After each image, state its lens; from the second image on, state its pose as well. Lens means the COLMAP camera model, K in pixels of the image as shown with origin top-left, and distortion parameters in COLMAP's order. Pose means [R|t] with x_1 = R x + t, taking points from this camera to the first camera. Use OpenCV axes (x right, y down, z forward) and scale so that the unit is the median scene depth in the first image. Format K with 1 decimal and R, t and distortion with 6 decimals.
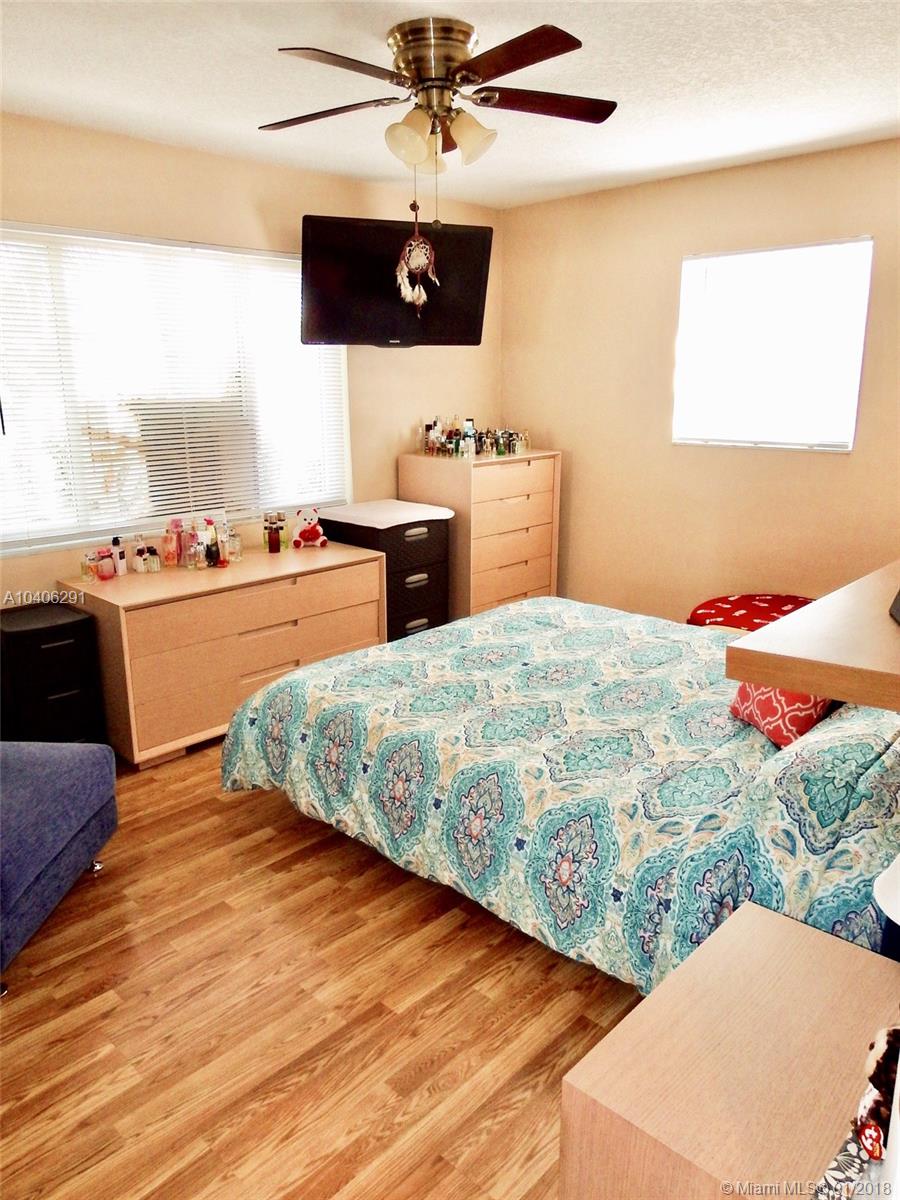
lens RADIAL K [[858.0, 0, 454.6], [0, 858.0, 600.4], [0, 0, 1]] dist [-0.006399, 0.001325]
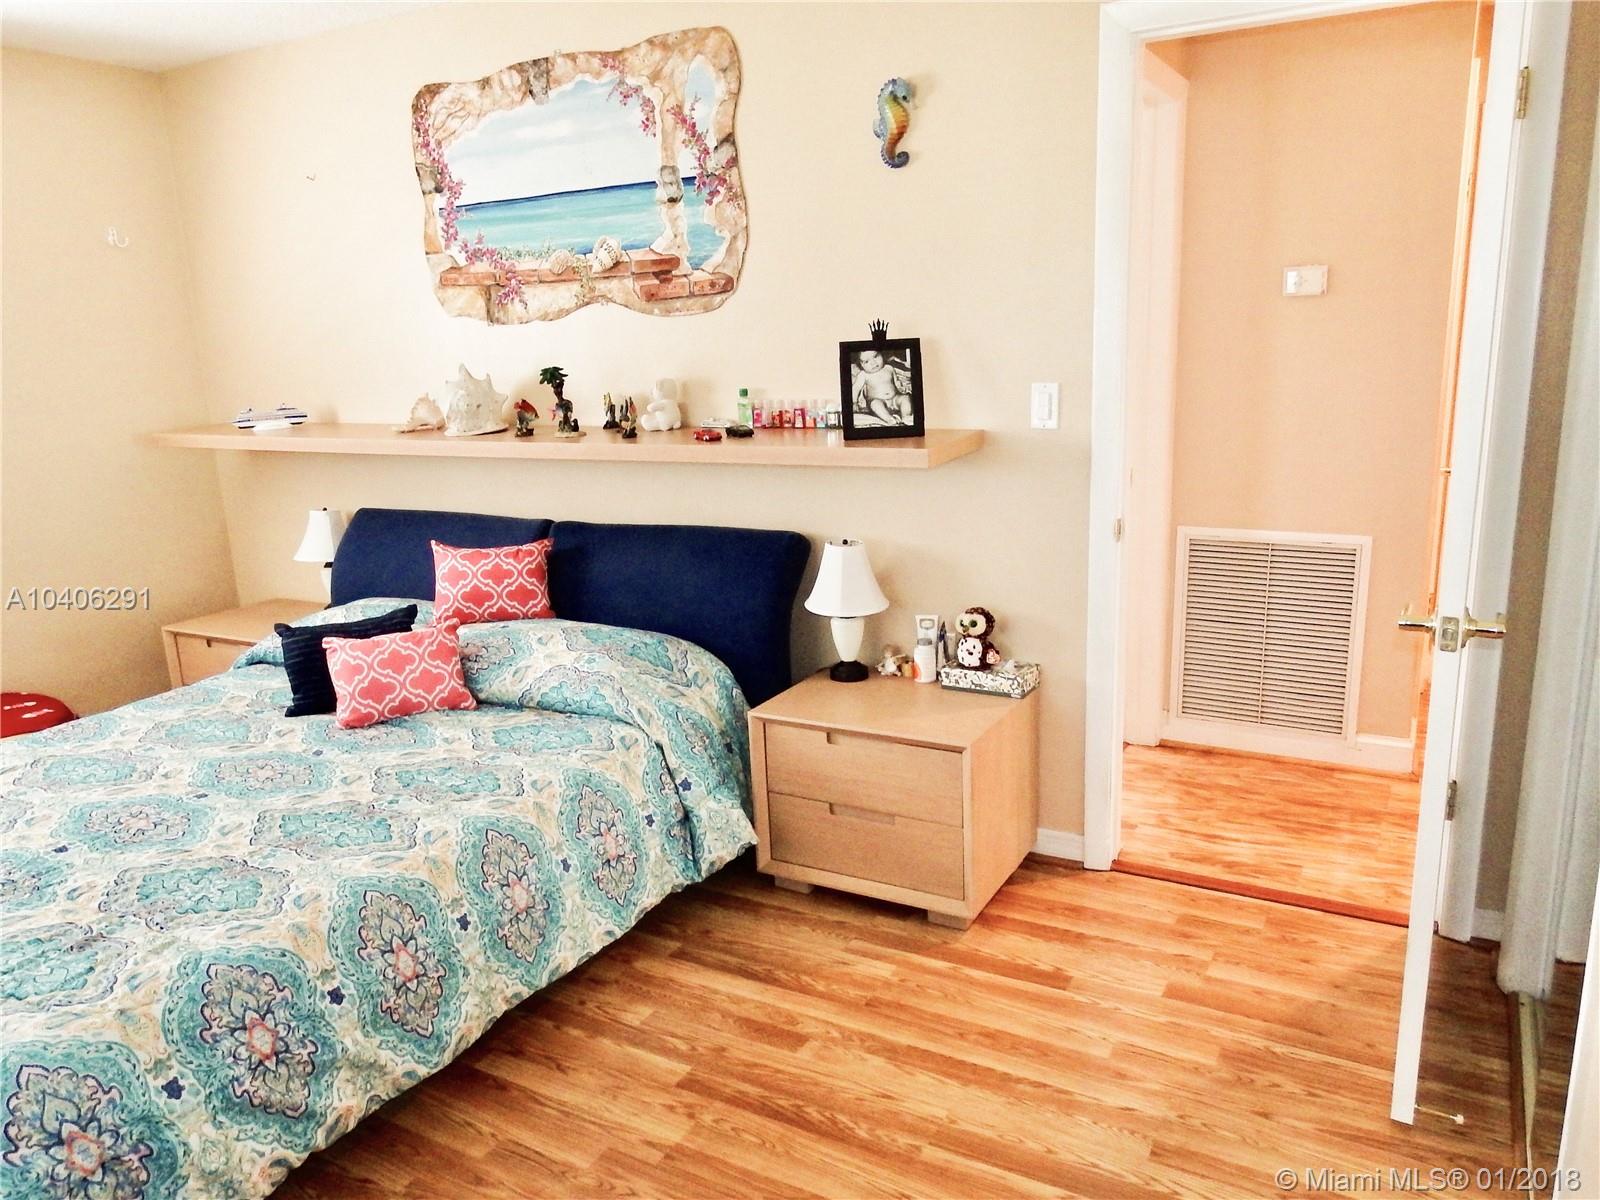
lens RADIAL K [[1143.9, 0, 807.9], [0, 1143.9, 603.0], [0, 0, 1]] dist [-0.006399, 0.001325]
pose [[-0.235929, -0.208106, 0.949226, -0.884389], [0.287716, 0.918047, 0.272782, -0.169600], [-0.928201, 0.337464, -0.156718, 0.771331]]
